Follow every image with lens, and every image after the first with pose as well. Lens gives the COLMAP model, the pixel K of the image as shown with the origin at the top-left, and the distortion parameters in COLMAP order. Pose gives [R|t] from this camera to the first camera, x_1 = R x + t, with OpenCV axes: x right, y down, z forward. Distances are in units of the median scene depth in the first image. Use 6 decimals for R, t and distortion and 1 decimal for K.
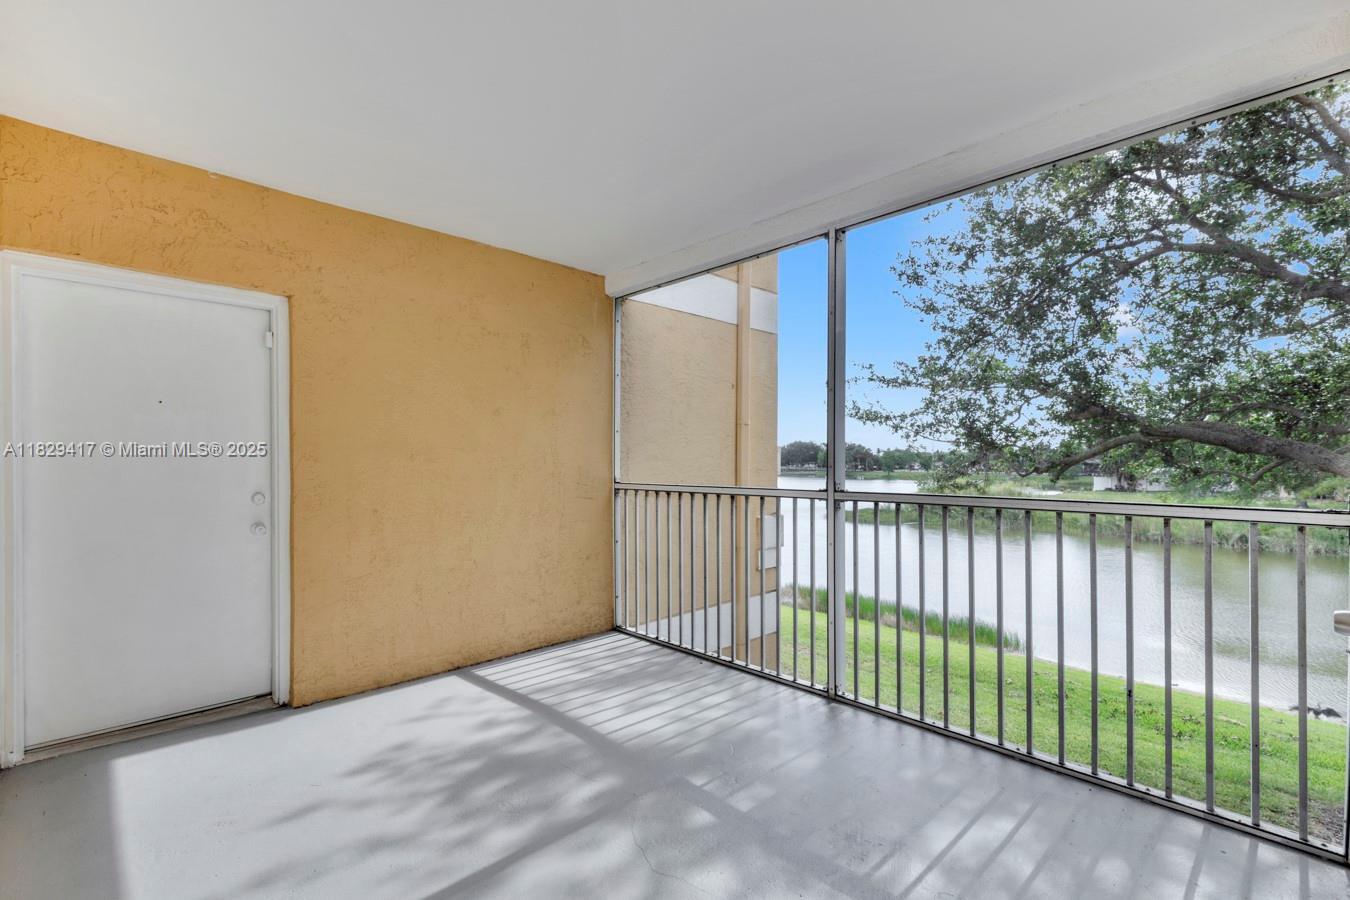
lens RADIAL K [[601.5, 0, 675.7], [0, 601.5, 450.6], [0, 0, 1]] dist [0.000564, -0.001417]
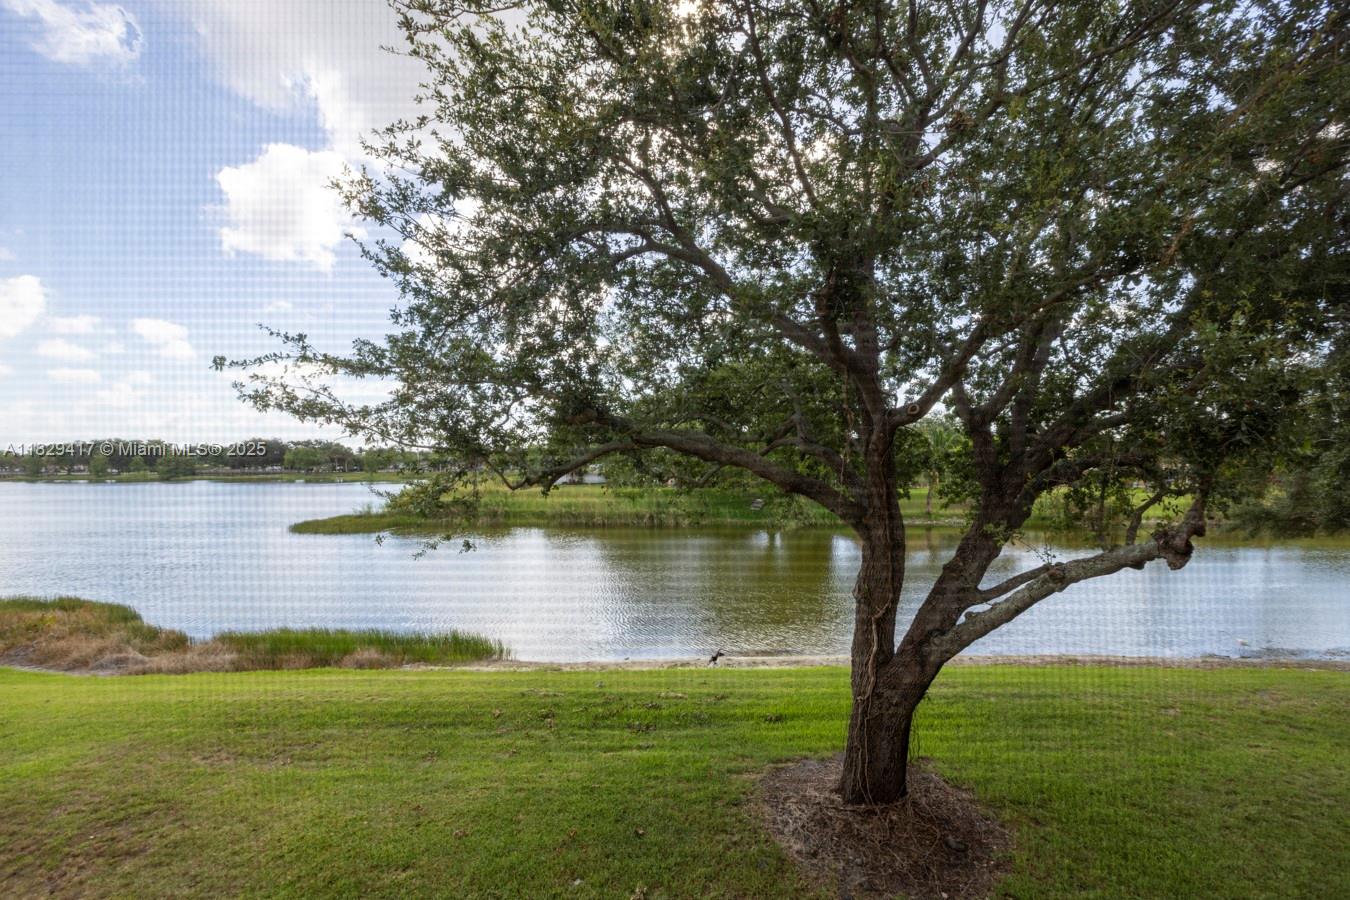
lens RADIAL K [[595.0, 0, 676.2], [0, 595.0, 453.1], [0, 0, 1]] dist [0.024168, 0.000224]
pose [[0.689267, -0.005370, 0.724488, 0.115264], [0.001730, 0.999982, 0.005767, -0.010589], [-0.724505, -0.002721, 0.689264, 0.231415]]
